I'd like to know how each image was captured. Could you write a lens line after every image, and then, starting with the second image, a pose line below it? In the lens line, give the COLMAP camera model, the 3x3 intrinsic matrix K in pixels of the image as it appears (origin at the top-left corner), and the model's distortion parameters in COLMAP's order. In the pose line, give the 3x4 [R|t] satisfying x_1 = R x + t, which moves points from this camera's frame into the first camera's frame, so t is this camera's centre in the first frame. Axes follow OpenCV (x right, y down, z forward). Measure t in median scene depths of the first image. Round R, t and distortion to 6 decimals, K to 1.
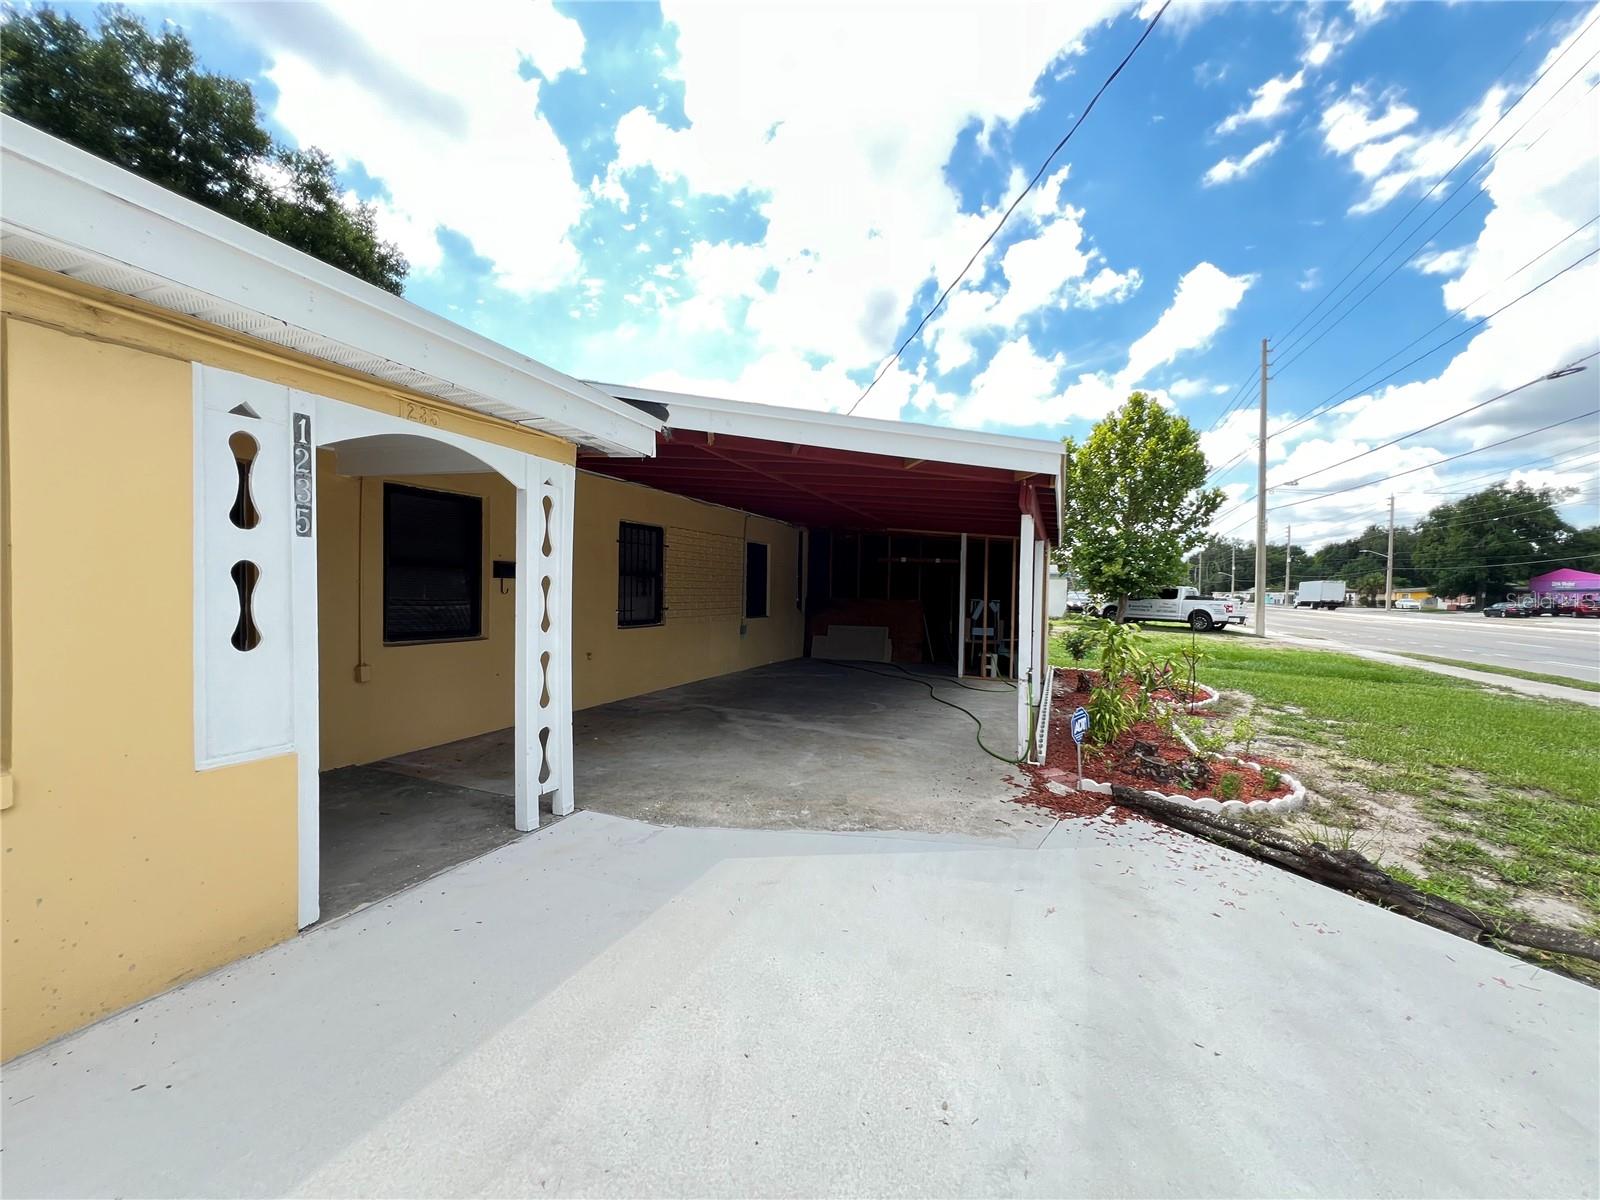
lens RADIAL K [[642.5, 0, 798.9], [0, 642.5, 600.1], [0, 0, 1]] dist [-0.000258, -0.000232]
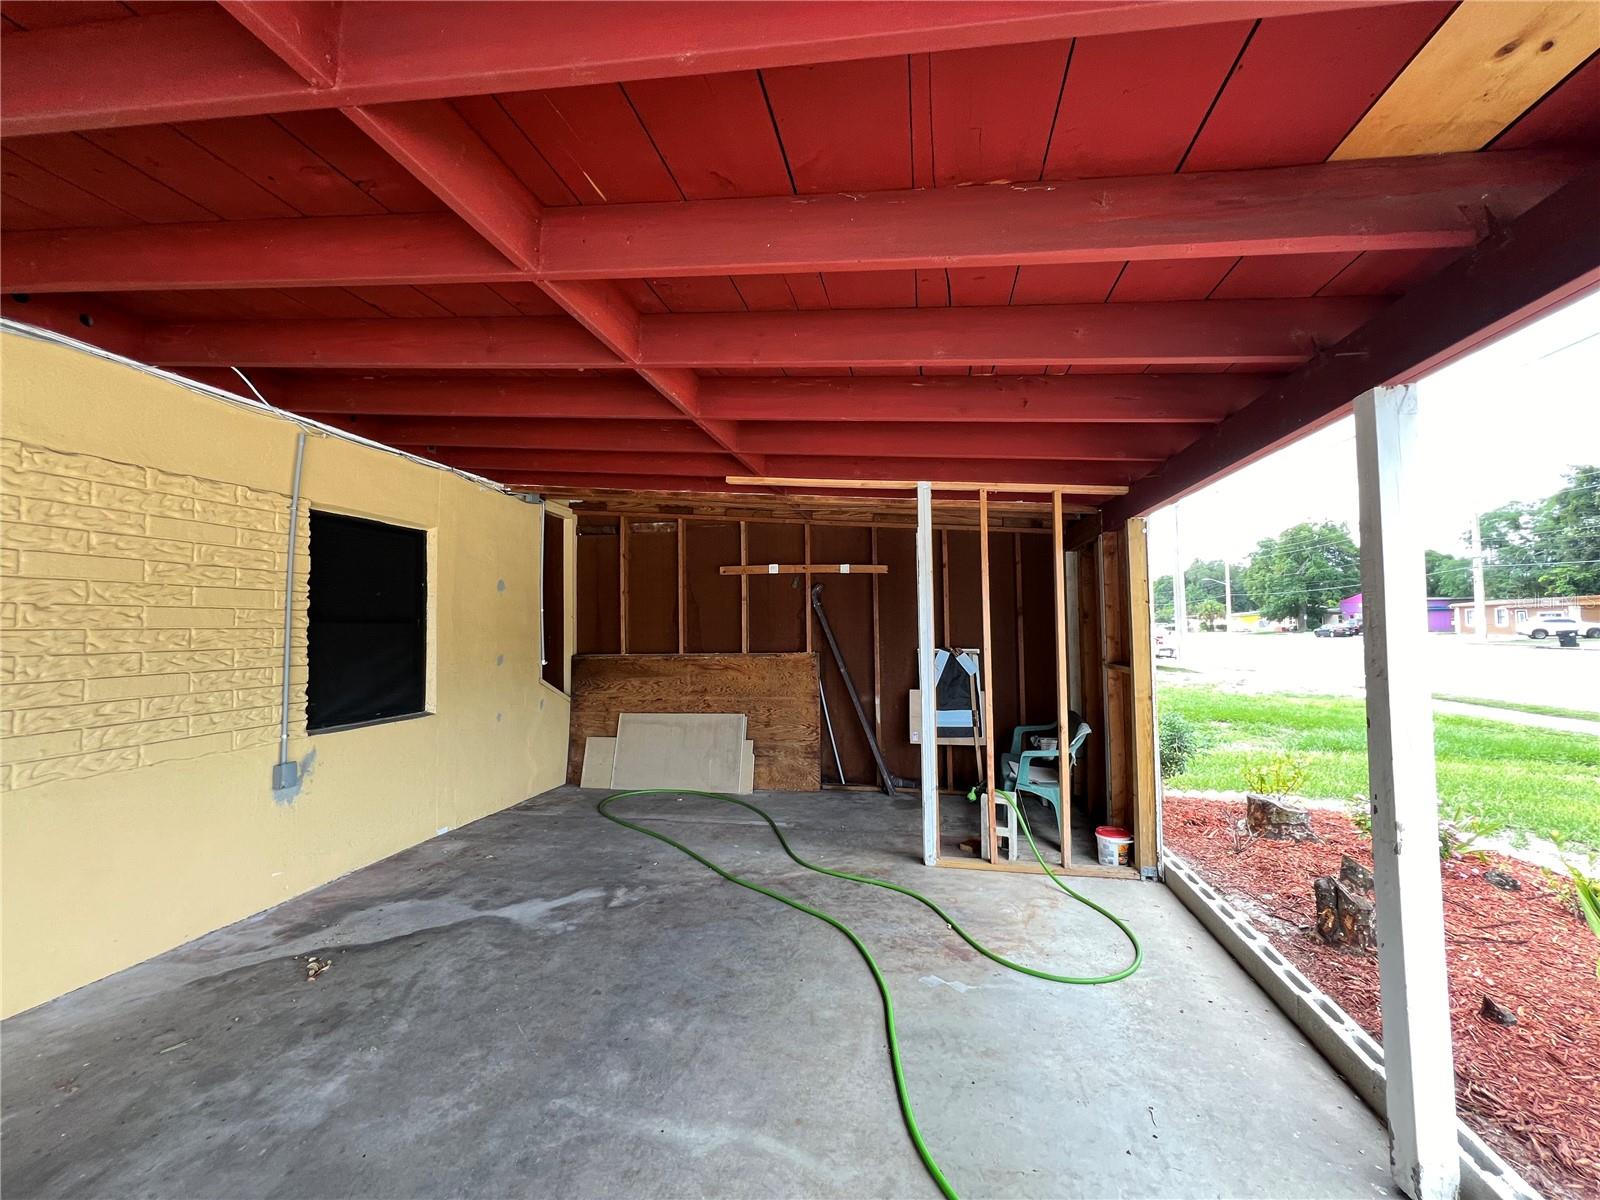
lens RADIAL K [[642.5, 0, 798.4], [0, 642.5, 601.4], [0, 0, 1]] dist [-0.000258, -0.000232]
pose [[0.982109, -0.023188, 0.186882, 0.092649], [0.034448, 0.997767, -0.057229, -0.011840], [-0.185137, 0.062643, 0.980714, 0.540063]]
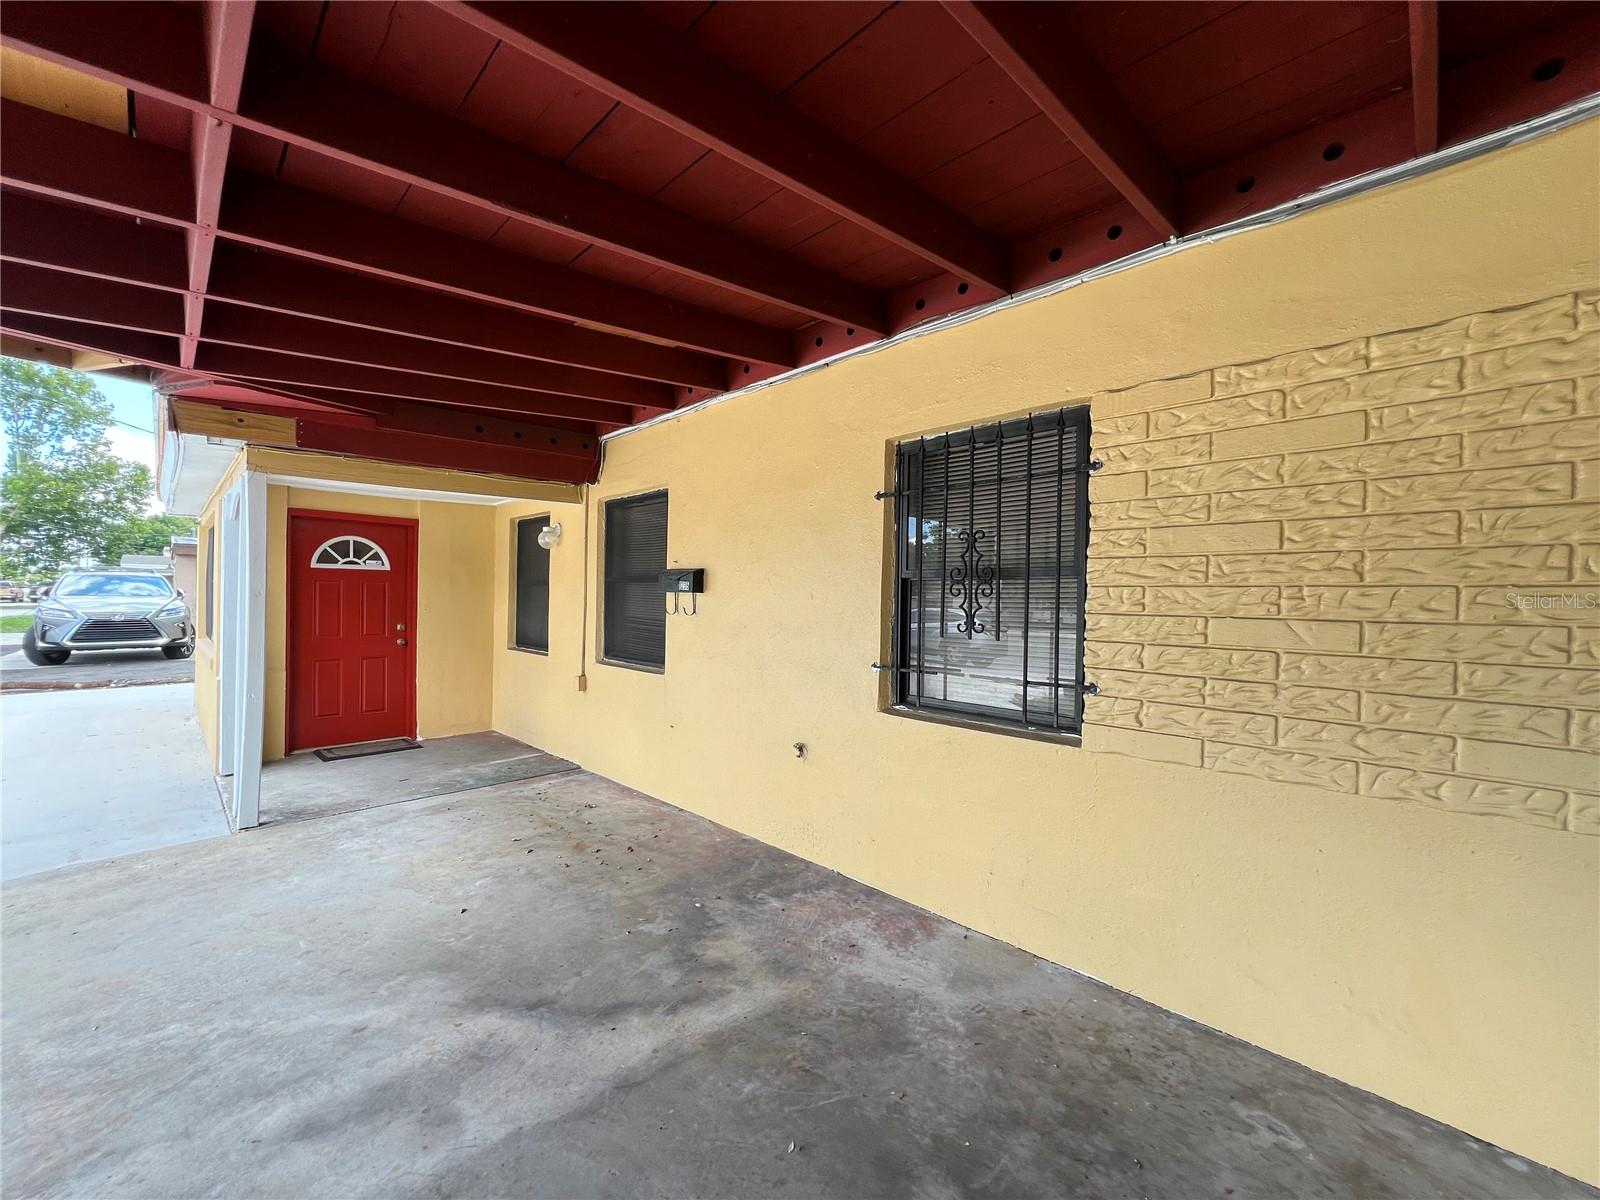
lens RADIAL K [[642.5, 0, 811.2], [0, 642.5, 606.5], [0, 0, 1]] dist [-0.000258, -0.000232]
pose [[-0.379003, -0.021044, -0.925156, 0.068771], [-0.045077, 0.998974, -0.004256, -0.011167], [0.924297, 0.040090, -0.379562, 0.686768]]
